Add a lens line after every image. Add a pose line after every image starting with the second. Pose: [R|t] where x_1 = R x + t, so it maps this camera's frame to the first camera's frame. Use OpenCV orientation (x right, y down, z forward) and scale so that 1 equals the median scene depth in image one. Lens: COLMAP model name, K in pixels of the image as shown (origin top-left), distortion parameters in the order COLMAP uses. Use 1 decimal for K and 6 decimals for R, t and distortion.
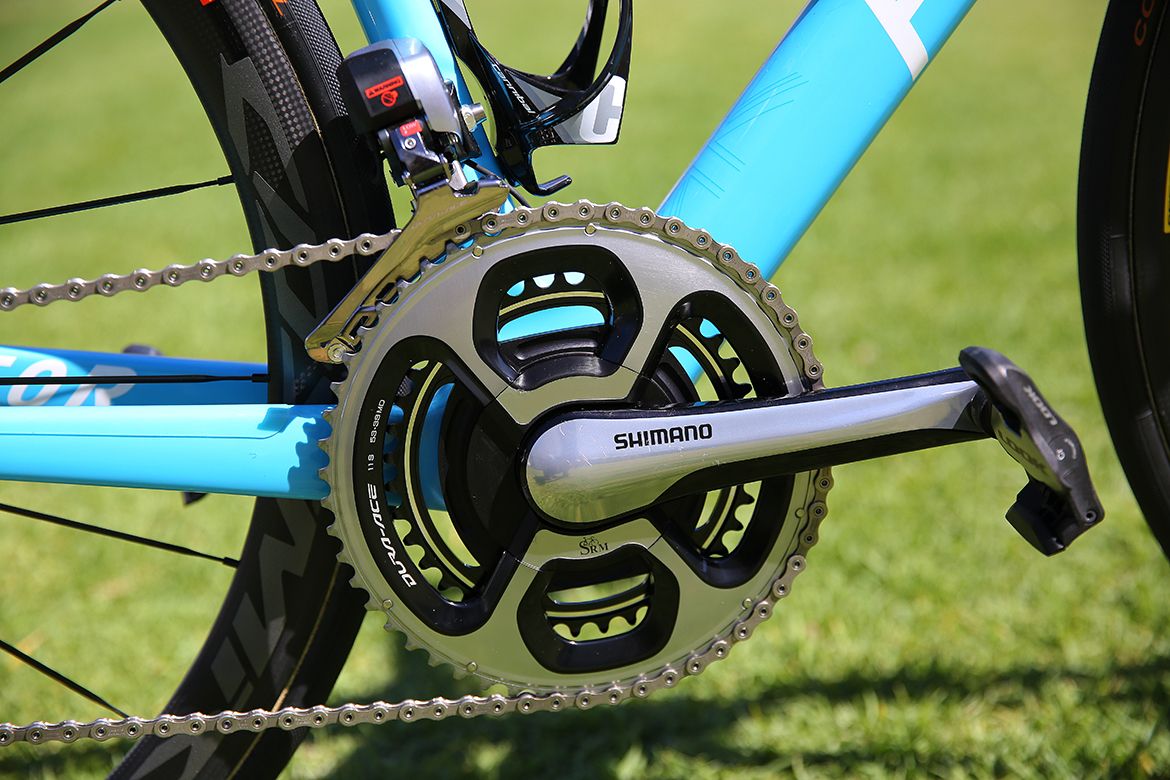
lens RADIAL K [[2185.7, 0, 584.4], [0, 2185.7, 395.3], [0, 0, 1]] dist [0.420254, 0.000000]
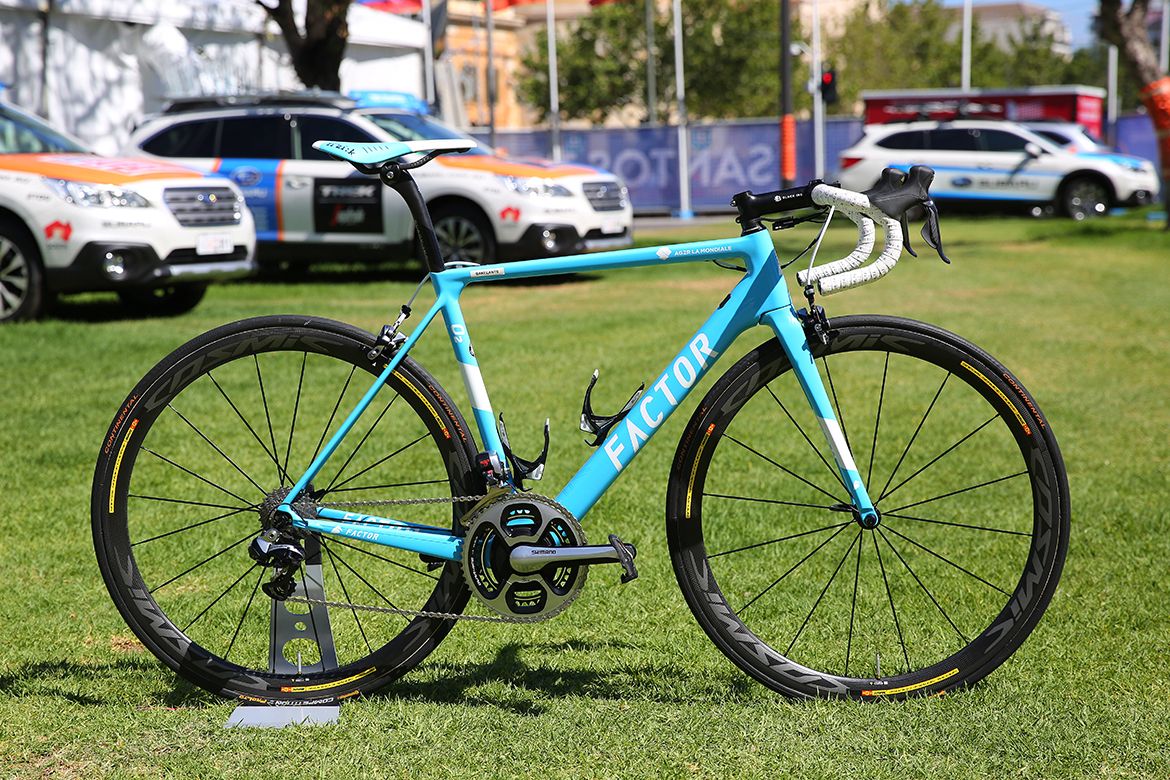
lens RADIAL K [[2357.0, 0, 585.9], [0, 2357.0, 390.2], [0, 0, 1]] dist [-0.013089, 0.000000]
pose [[0.987418, 0.092908, -0.127958, 0.631393], [-0.111719, 0.982553, -0.148690, 0.357243], [0.111911, 0.161115, 0.980570, -3.257120]]
